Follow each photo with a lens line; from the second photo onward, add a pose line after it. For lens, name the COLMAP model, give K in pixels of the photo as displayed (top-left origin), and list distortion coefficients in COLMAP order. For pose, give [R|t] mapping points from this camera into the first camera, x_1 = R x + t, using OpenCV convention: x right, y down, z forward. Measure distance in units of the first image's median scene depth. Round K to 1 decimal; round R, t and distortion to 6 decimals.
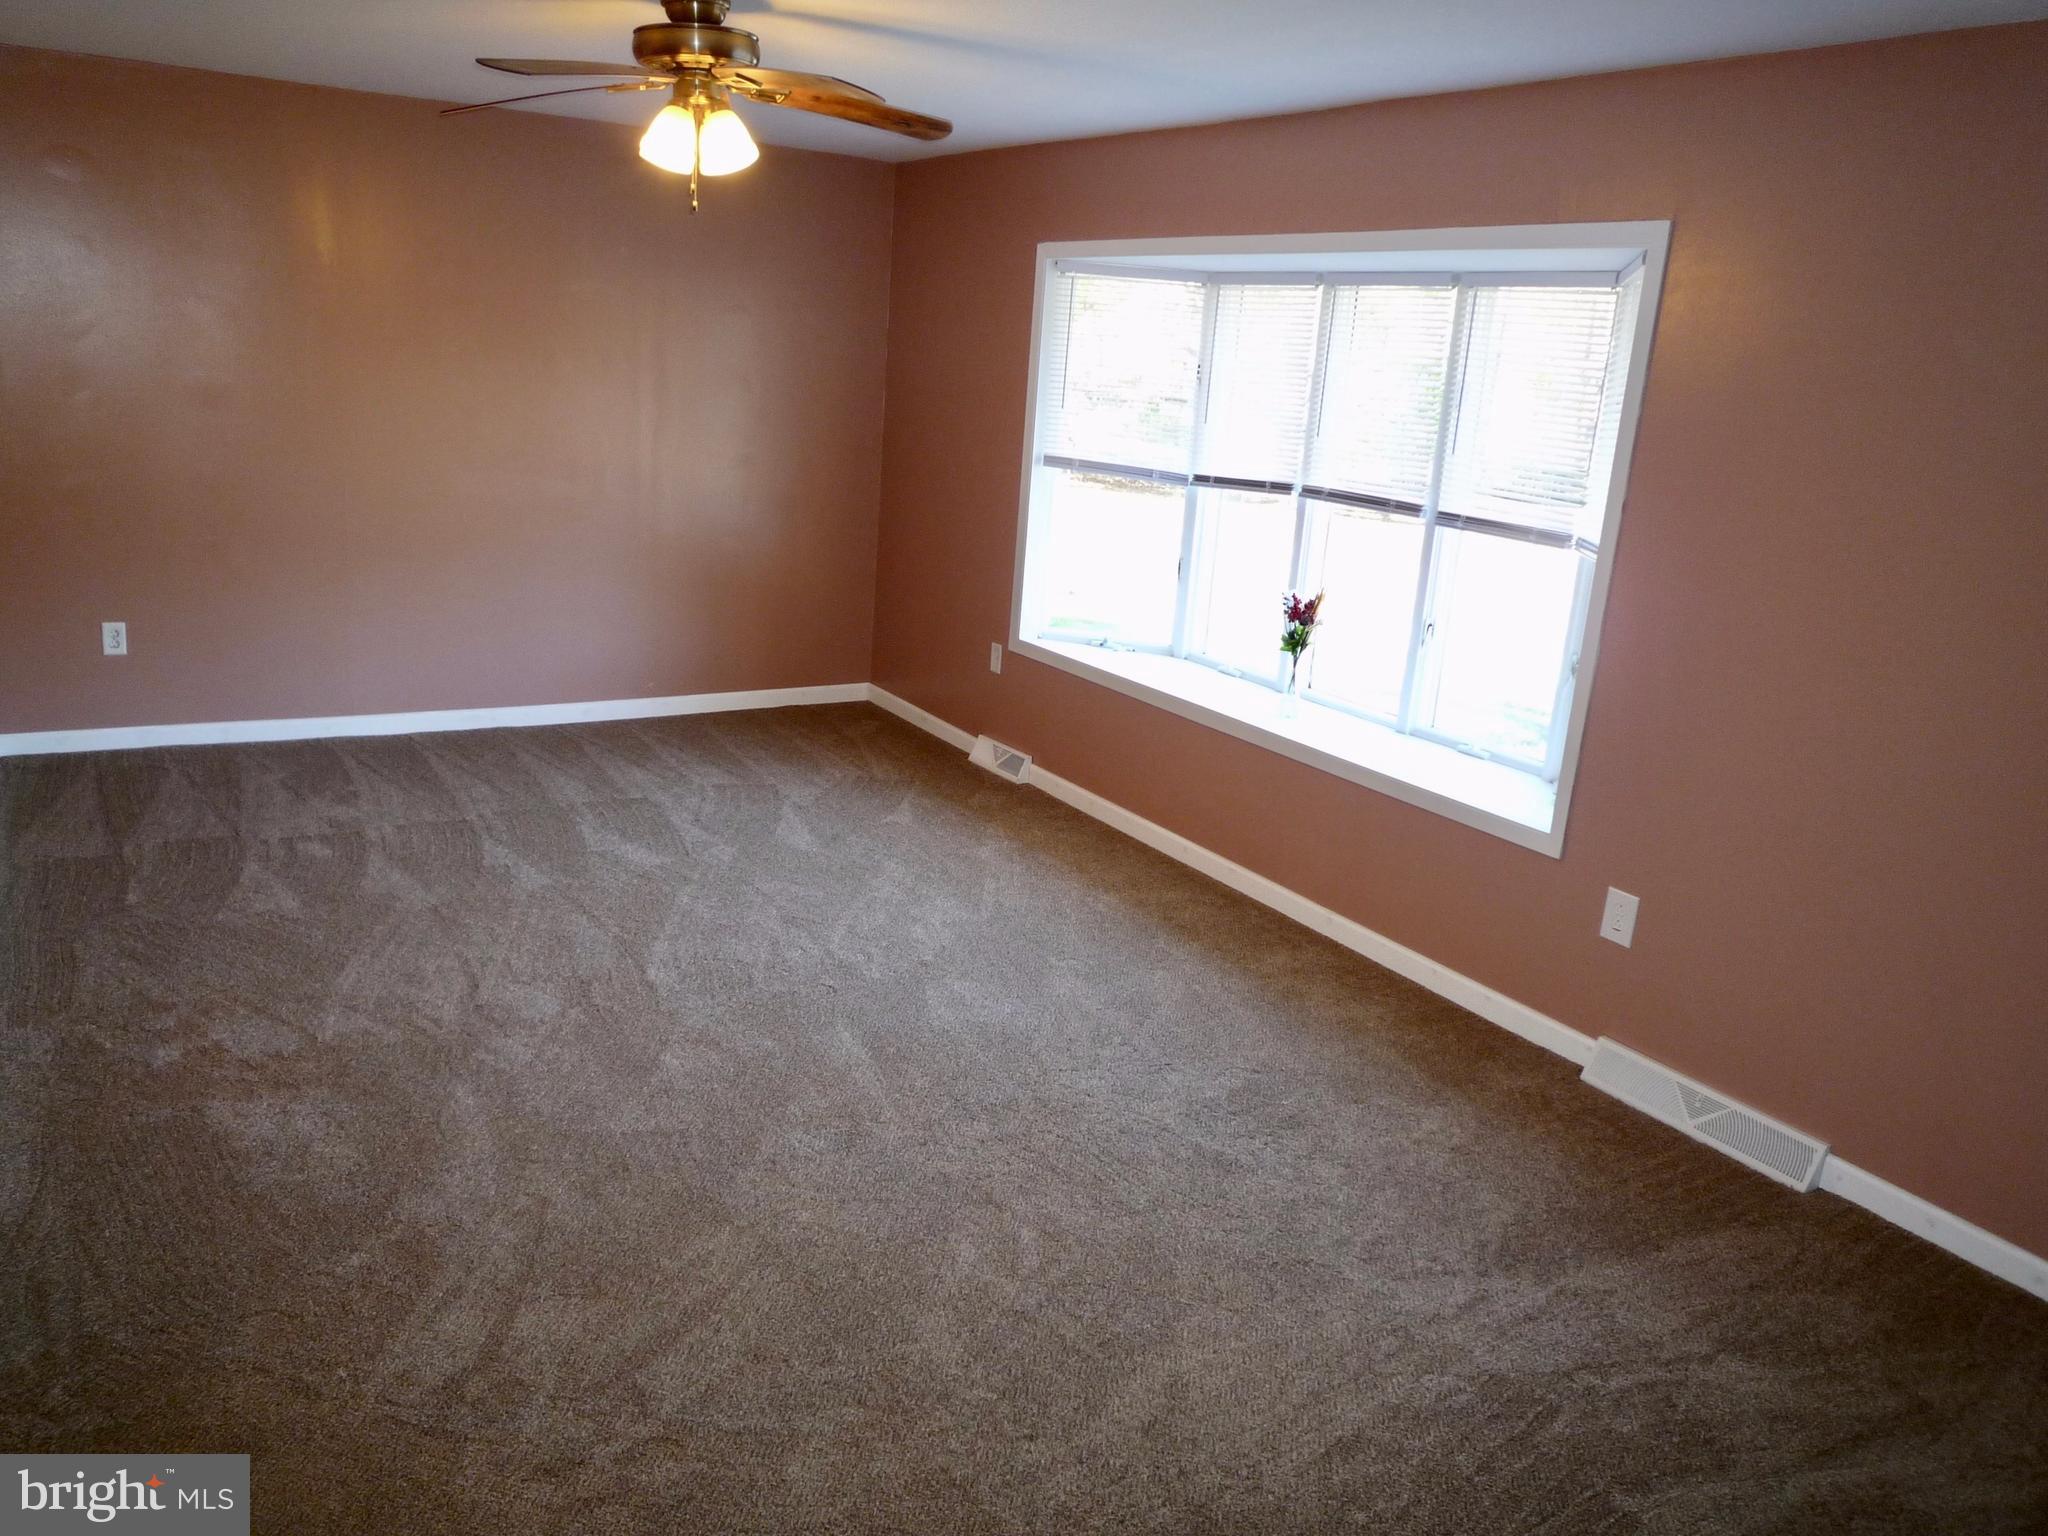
lens RADIAL K [[1547.7, 0, 1032.7], [0, 1547.7, 758.4], [0, 0, 1]] dist [0.041405, -0.106833]
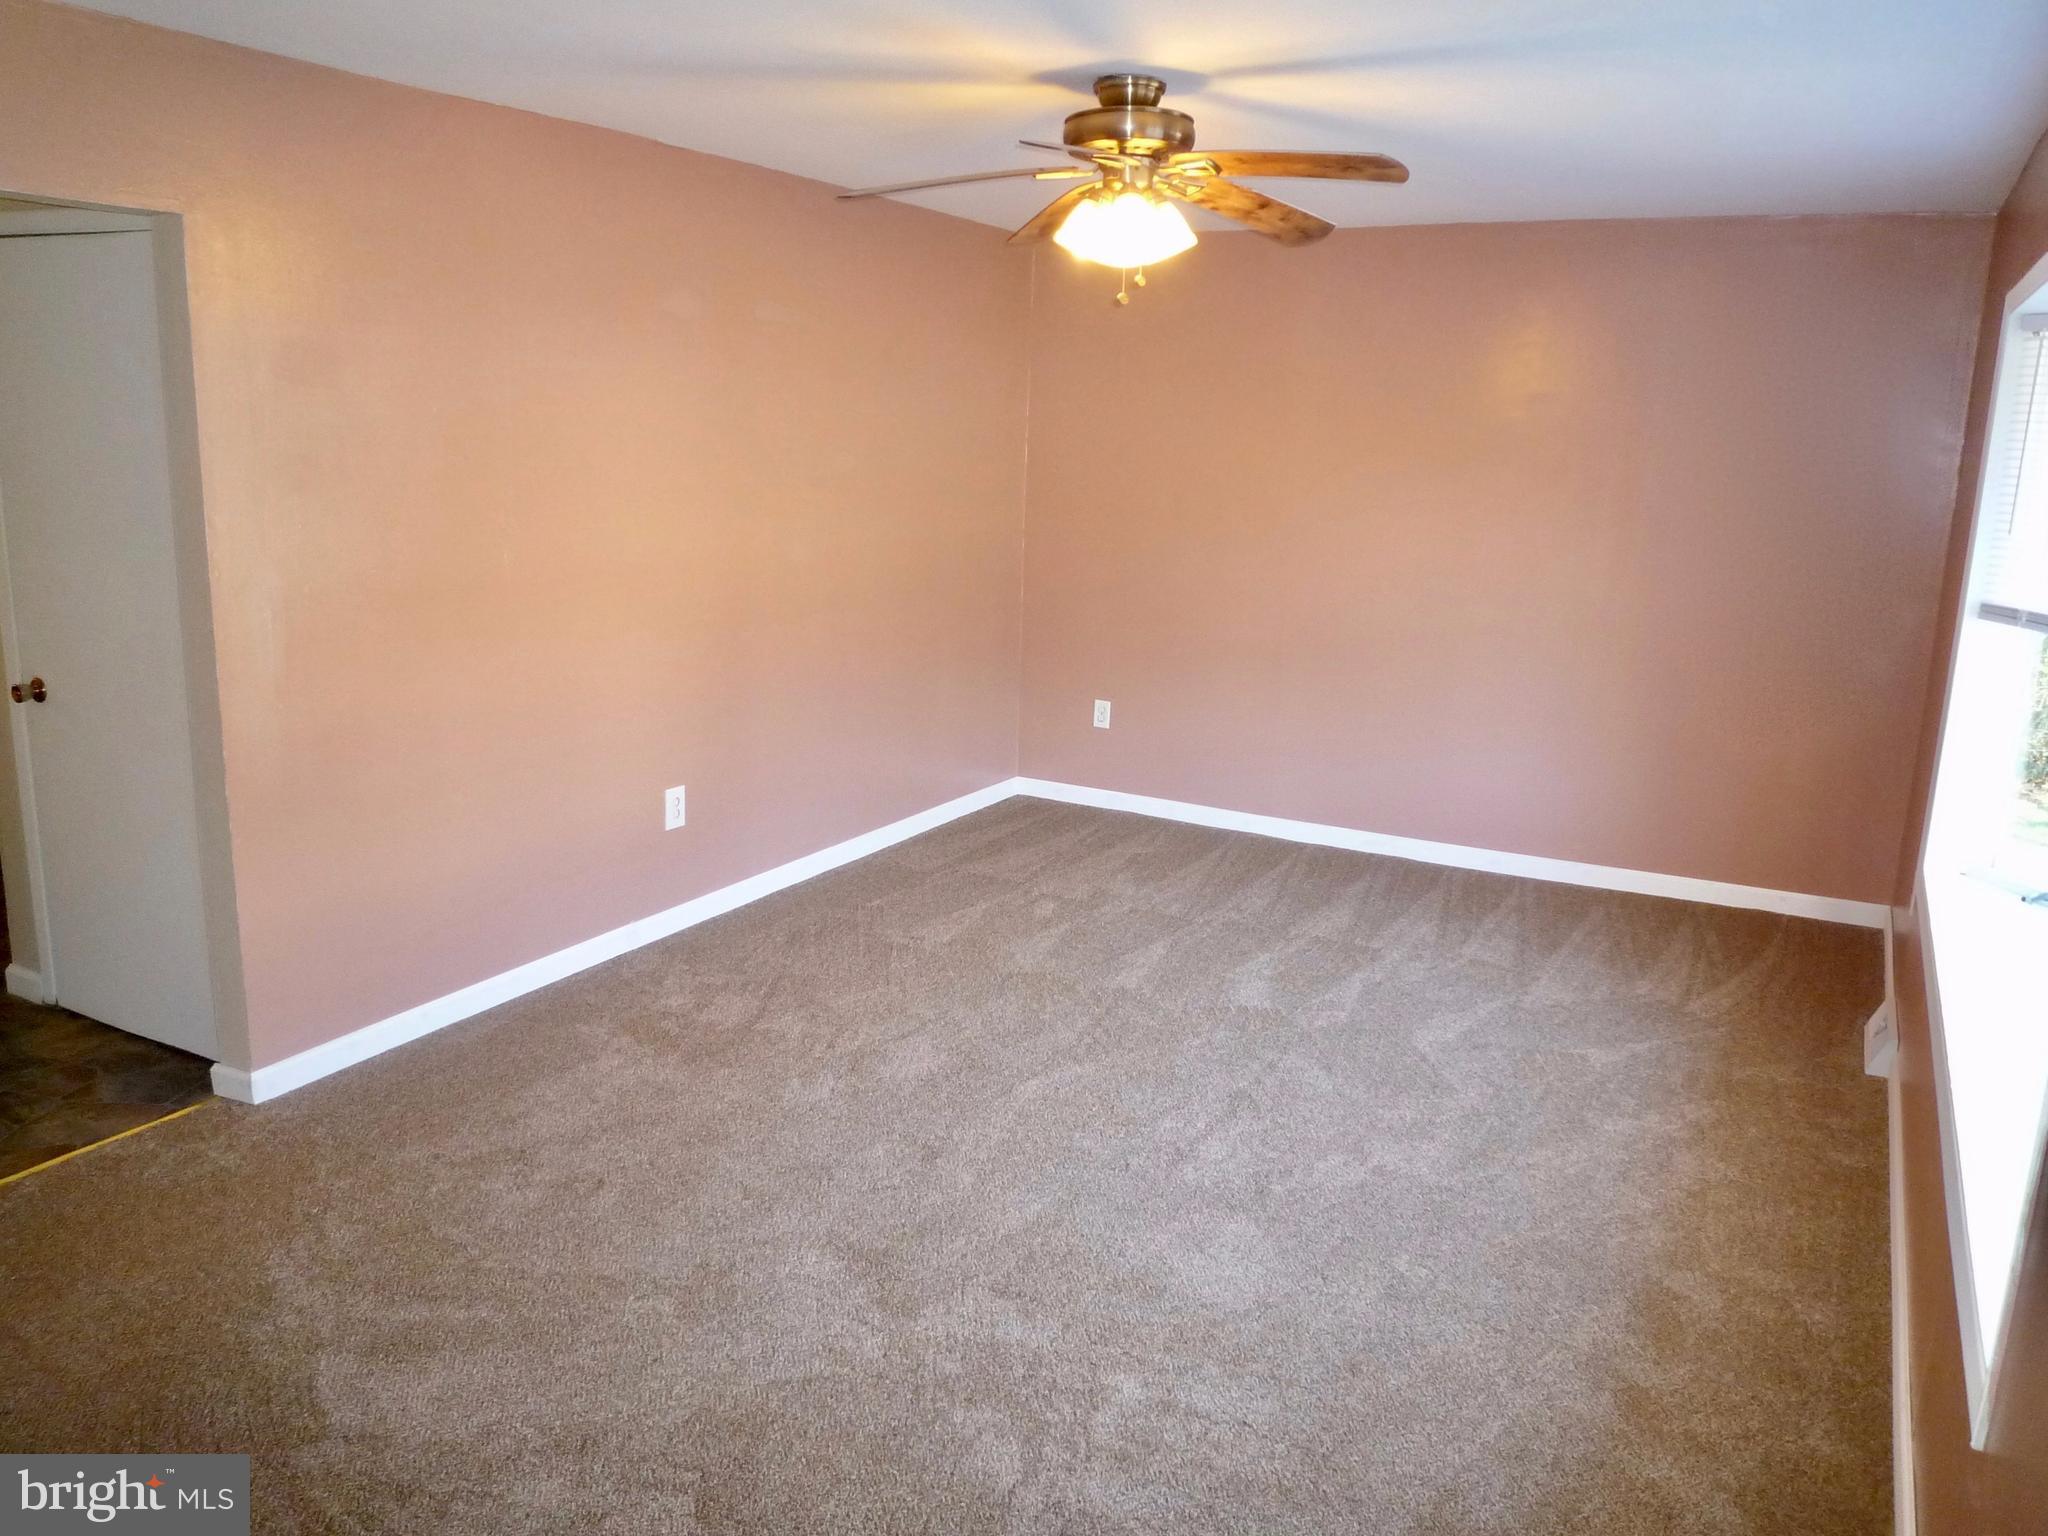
lens RADIAL K [[1547.7, 0, 1032.7], [0, 1547.7, 758.4], [0, 0, 1]] dist [0.041405, -0.106833]
pose [[0.499882, 0.132146, -0.855953, 0.424549], [-0.216750, 0.975930, 0.024085, -0.063770], [0.838533, 0.173488, 0.516493, 0.358691]]
